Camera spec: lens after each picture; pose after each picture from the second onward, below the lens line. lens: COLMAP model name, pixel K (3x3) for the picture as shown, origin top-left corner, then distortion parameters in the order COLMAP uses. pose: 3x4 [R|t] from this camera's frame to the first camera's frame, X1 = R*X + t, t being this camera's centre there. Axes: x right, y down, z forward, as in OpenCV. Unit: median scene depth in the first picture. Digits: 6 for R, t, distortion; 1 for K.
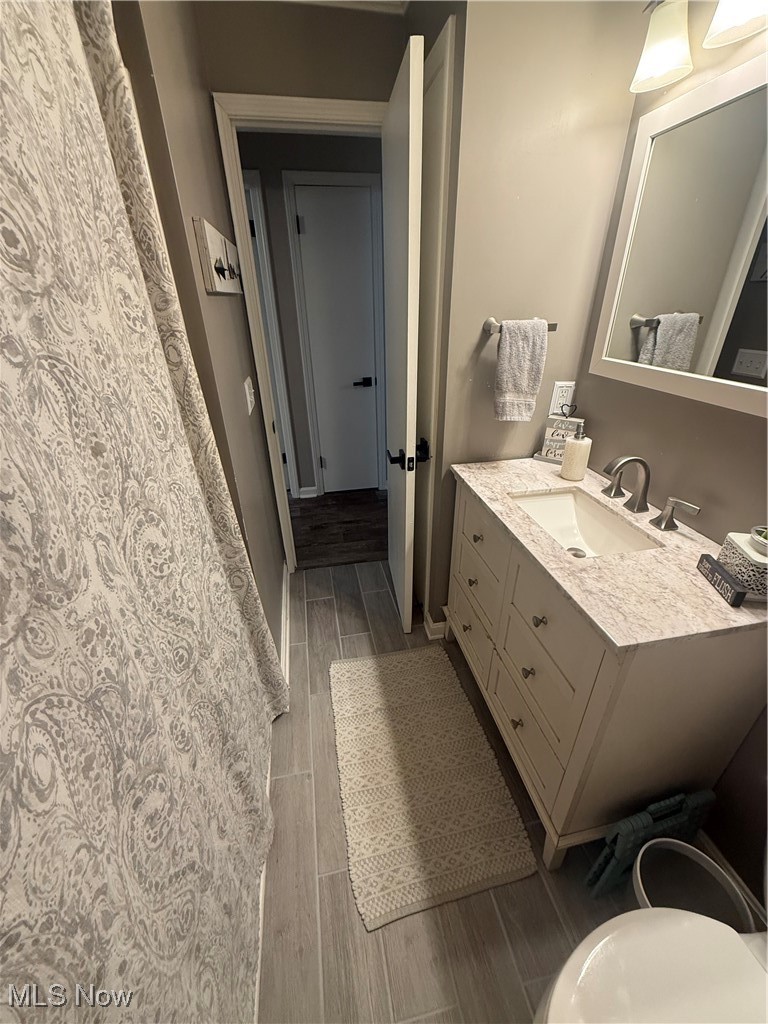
lens RADIAL K [[405.4, 0, 383.5], [0, 405.4, 509.7], [0, 0, 1]] dist [-0.000969, -0.000010]
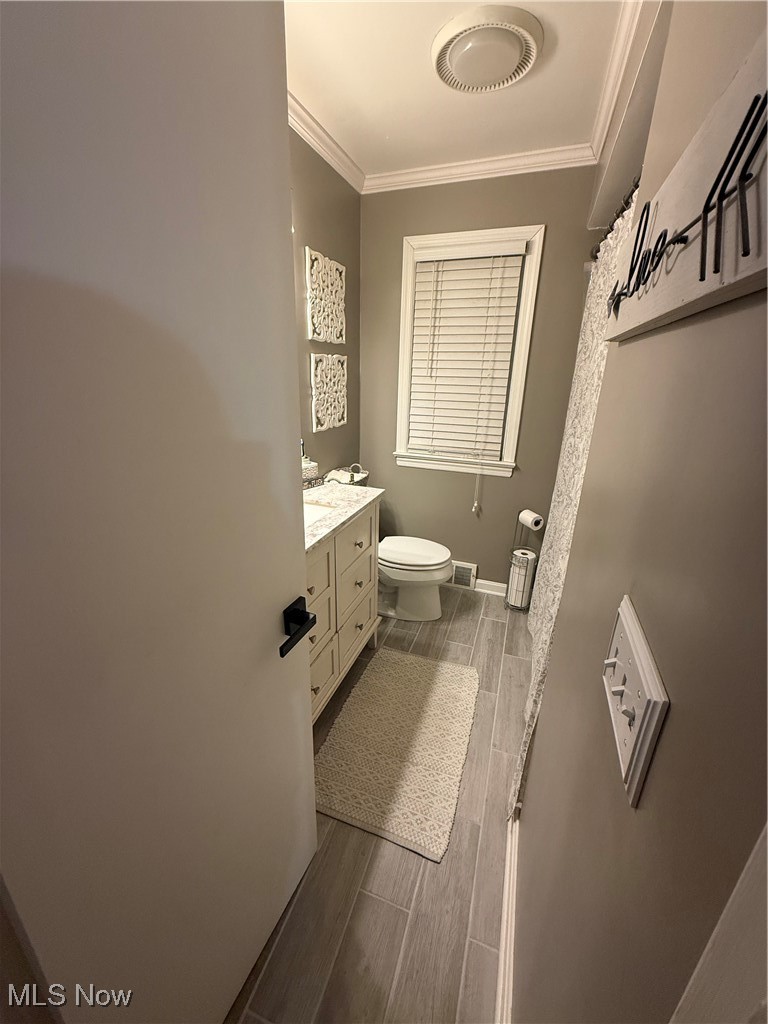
lens RADIAL K [[405.4, 0, 383.5], [0, 405.4, 509.7], [0, 0, 1]] dist [-0.000969, -0.000010]
pose [[-0.854879, -0.173849, 0.488834, -0.384170], [0.235748, 0.709147, 0.664480, -0.715737], [-0.462174, 0.683292, -0.565250, 1.427250]]
